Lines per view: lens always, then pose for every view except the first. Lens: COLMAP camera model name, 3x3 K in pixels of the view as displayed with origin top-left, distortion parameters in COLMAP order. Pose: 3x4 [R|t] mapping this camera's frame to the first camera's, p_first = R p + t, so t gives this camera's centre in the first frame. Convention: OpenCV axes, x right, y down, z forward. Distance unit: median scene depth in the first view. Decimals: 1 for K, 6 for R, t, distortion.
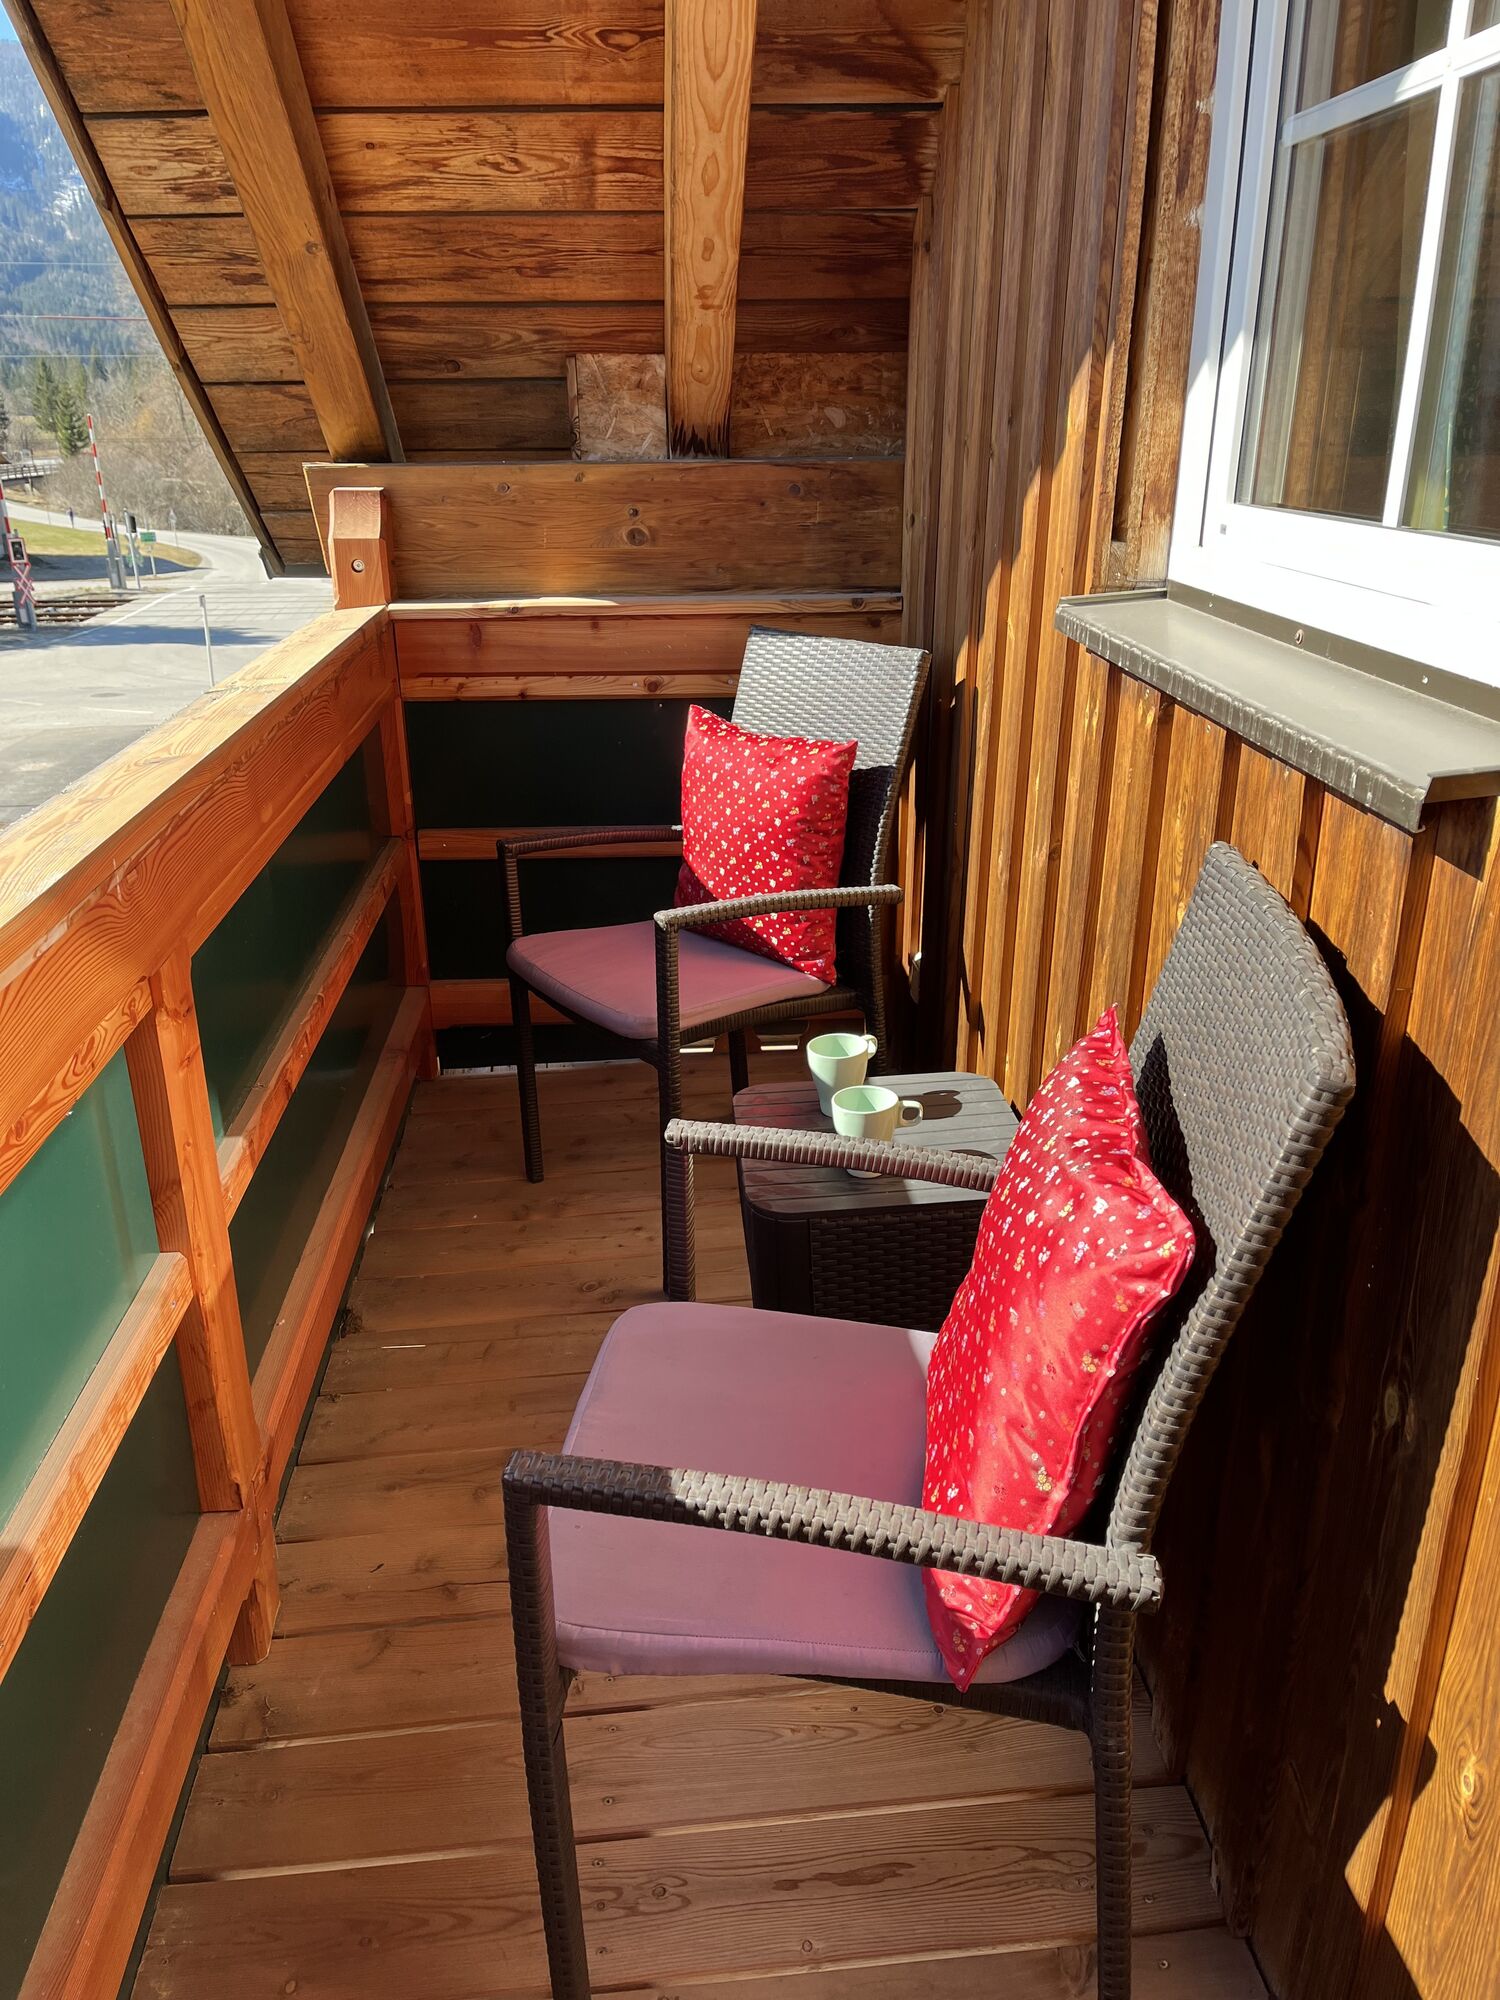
lens RADIAL K [[1515.0, 0, 730.3], [0, 1515.0, 1020.3], [0, 0, 1]] dist [0.063516, -0.092584]
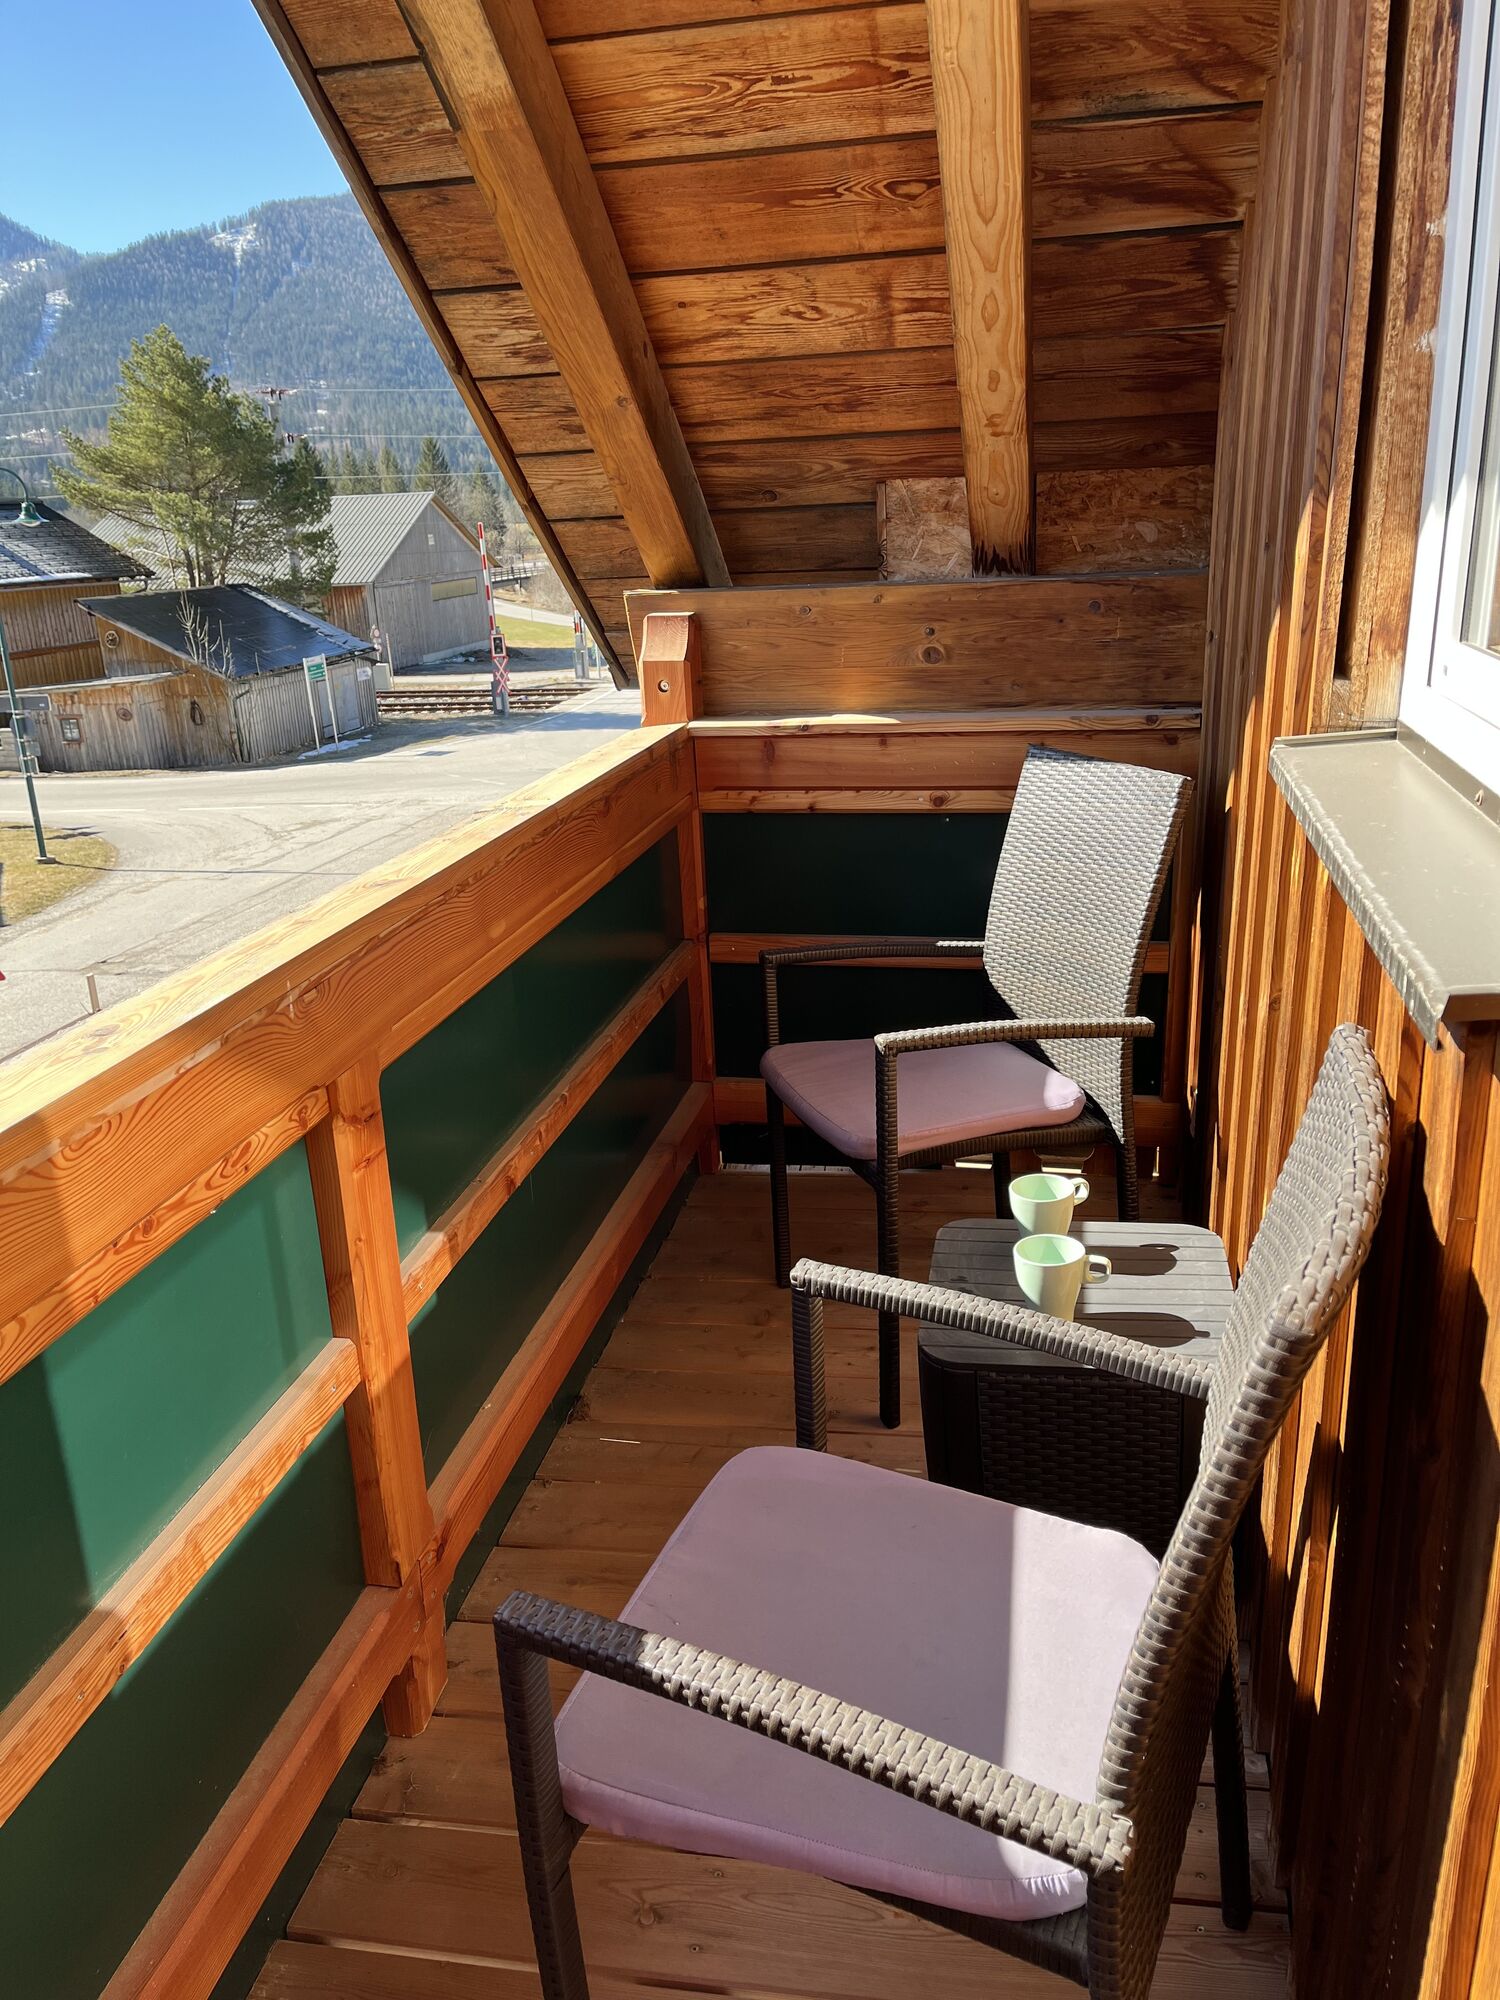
lens RADIAL K [[1515.0, 0, 733.2], [0, 1515.0, 1009.5], [0, 0, 1]] dist [0.063516, -0.092584]
pose [[0.962641, 0.053648, -0.265413, 0.119574], [-0.069107, 0.996393, -0.049246, -0.031310], [0.261814, 0.065748, 0.962876, 0.011958]]
